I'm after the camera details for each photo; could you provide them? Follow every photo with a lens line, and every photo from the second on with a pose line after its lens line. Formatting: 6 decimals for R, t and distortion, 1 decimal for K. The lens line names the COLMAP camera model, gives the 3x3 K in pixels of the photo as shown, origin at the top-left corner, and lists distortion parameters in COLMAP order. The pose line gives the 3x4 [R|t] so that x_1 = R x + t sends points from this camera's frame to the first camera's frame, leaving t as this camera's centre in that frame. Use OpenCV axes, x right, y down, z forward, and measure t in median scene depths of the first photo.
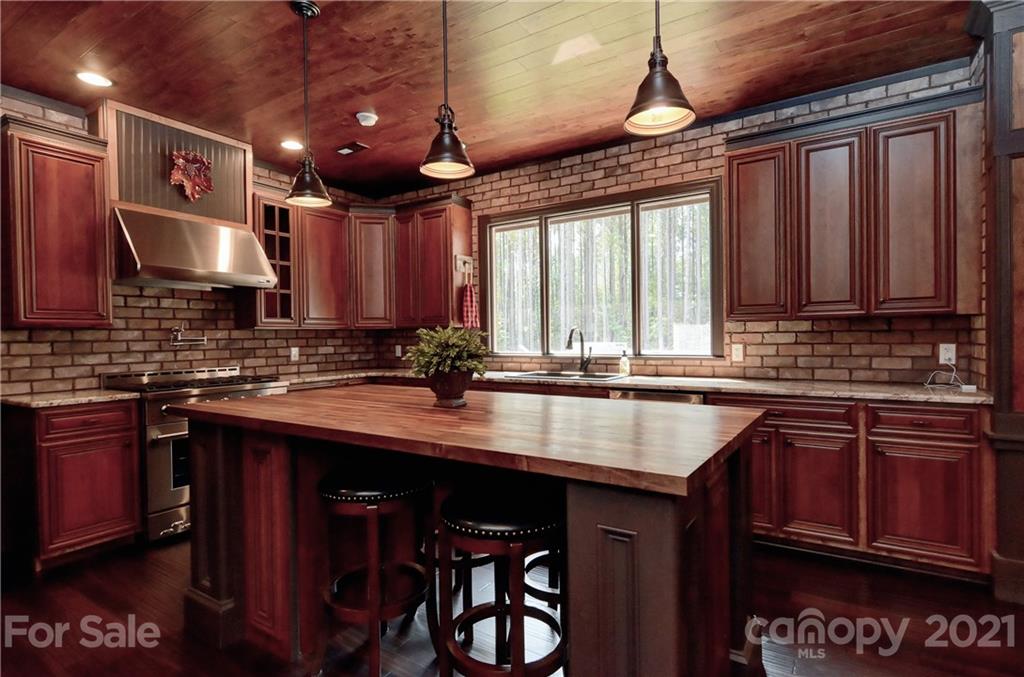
lens RADIAL K [[533.3, 0, 506.4], [0, 533.3, 343.0], [0, 0, 1]] dist [0.004977, -0.001120]
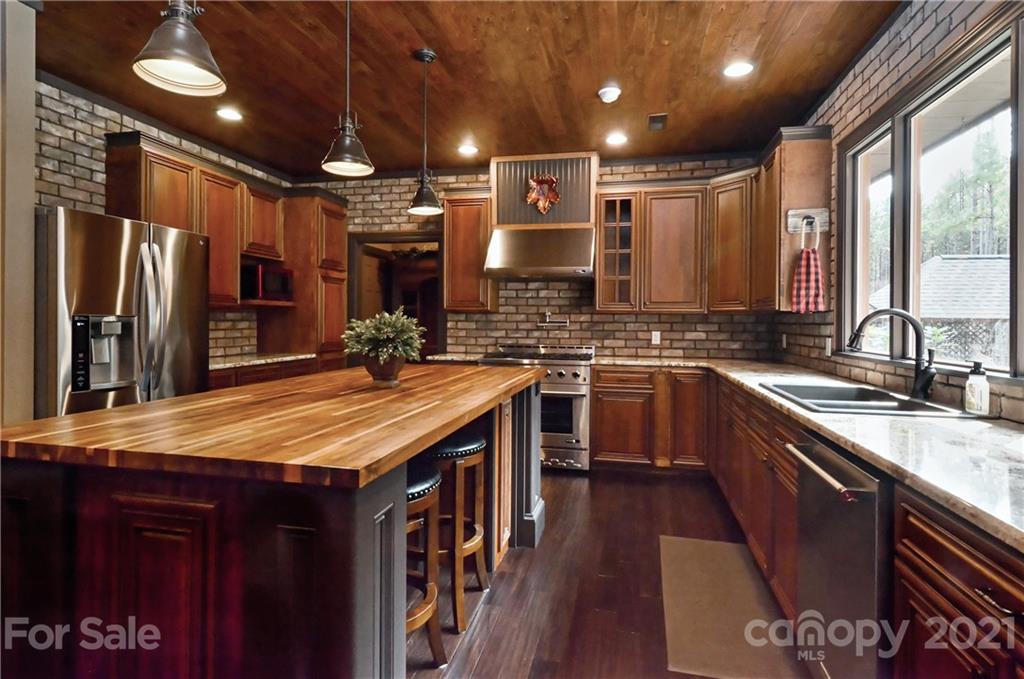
lens RADIAL K [[505.0, 0, 491.3], [0, 505.0, 323.5], [0, 0, 1]] dist [0.008785, -0.003651]
pose [[0.336614, 0.020431, -0.941421, 0.499963], [-0.024487, 0.999616, 0.012938, -0.014130], [0.941324, 0.018697, 0.336985, 0.472017]]
